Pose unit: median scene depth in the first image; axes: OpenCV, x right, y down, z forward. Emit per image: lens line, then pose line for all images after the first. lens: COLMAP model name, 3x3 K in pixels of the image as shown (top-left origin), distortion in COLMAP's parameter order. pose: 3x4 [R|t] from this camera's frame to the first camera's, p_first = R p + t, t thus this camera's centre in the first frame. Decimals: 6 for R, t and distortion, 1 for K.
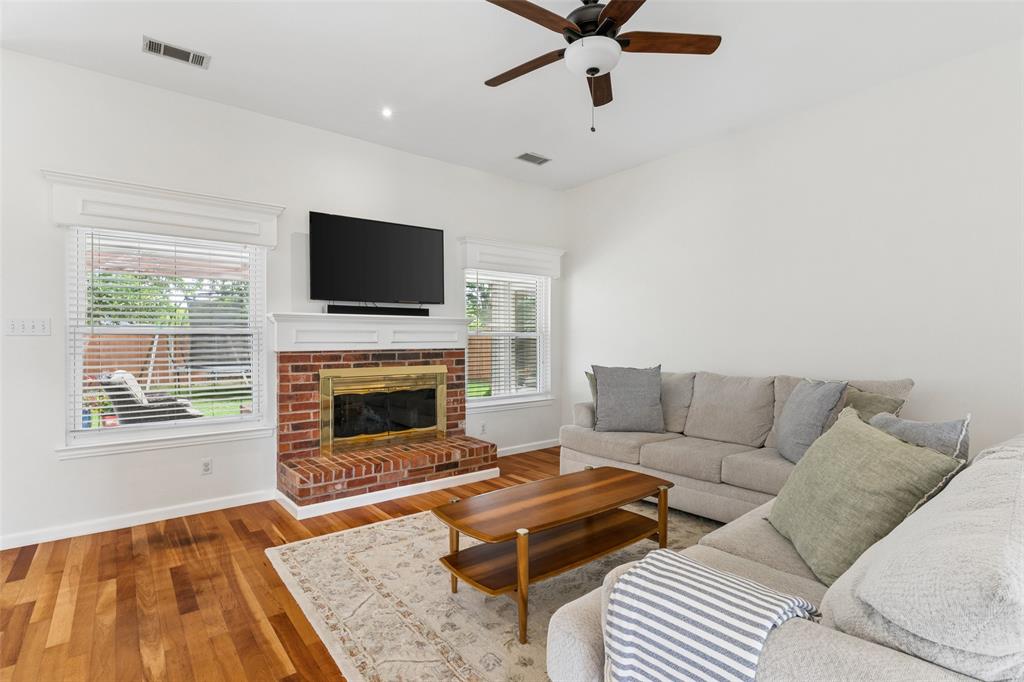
lens RADIAL K [[499.8, 0, 512.0], [0, 499.8, 341.0], [0, 0, 1]] dist [-0.001365, -0.000477]
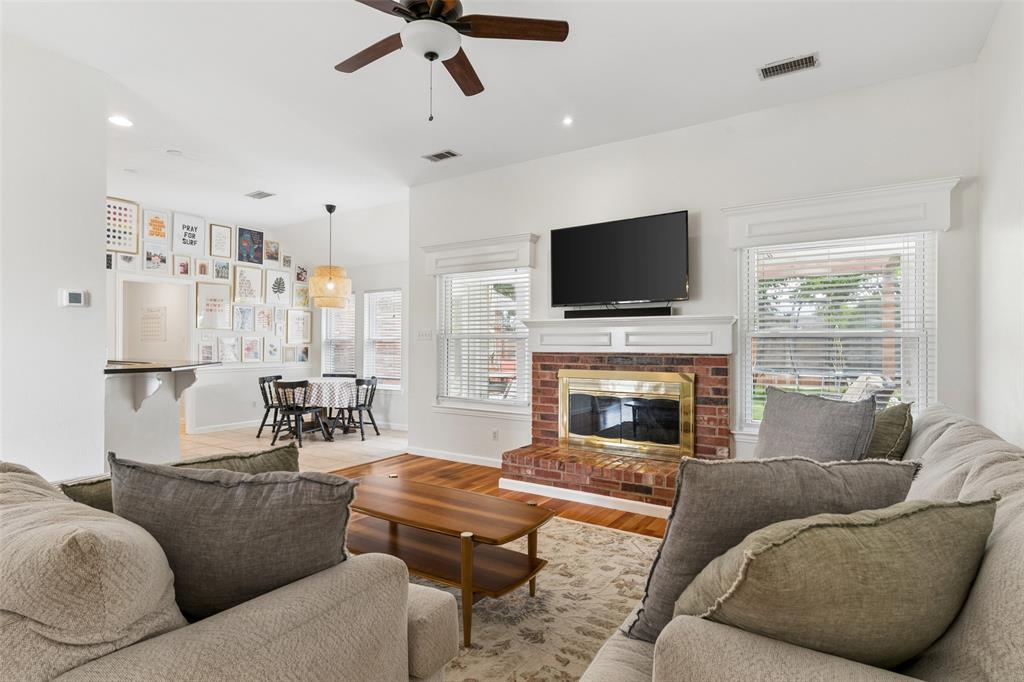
lens RADIAL K [[517.1, 0, 503.7], [0, 517.1, 343.3], [0, 0, 1]] dist [-0.019545, 0.000342]
pose [[0.305690, 0.000511, -0.952131, 0.692276], [-0.005684, 0.999983, -0.001288, 0.001598], [0.952114, 0.005806, 0.305688, 0.537513]]
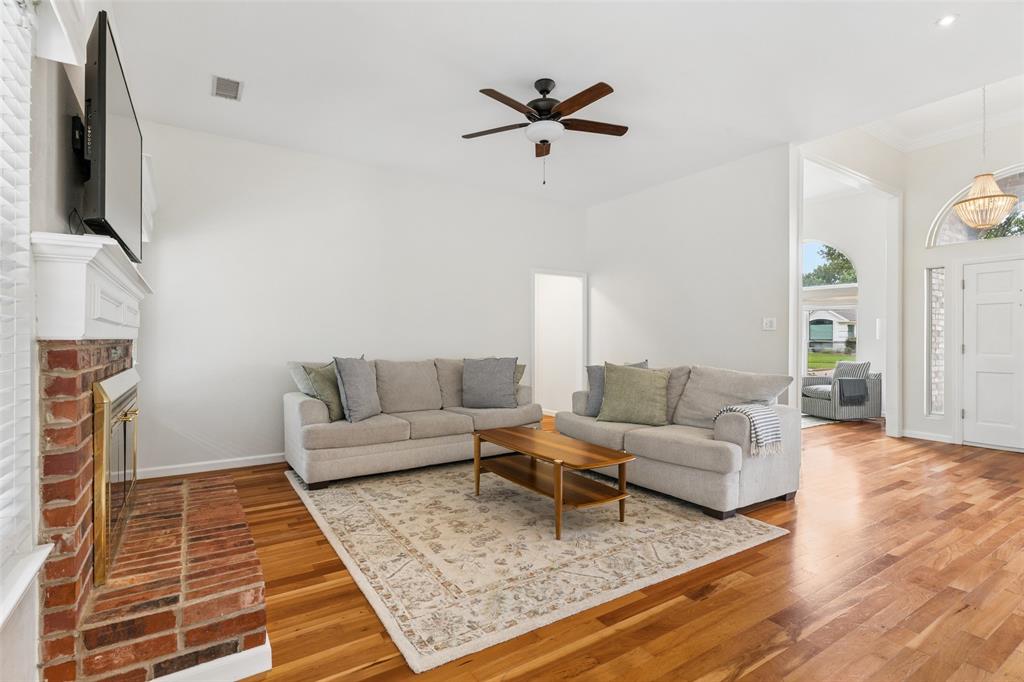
lens RADIAL K [[487.3, 0, 505.3], [0, 487.3, 334.3], [0, 0, 1]] dist [0.002264, -0.000090]
pose [[0.095196, 0.017511, 0.995305, -0.788364], [-0.001740, 0.999847, -0.017425, 0.024095], [-0.995457, -0.000073, 0.095212, 0.624490]]
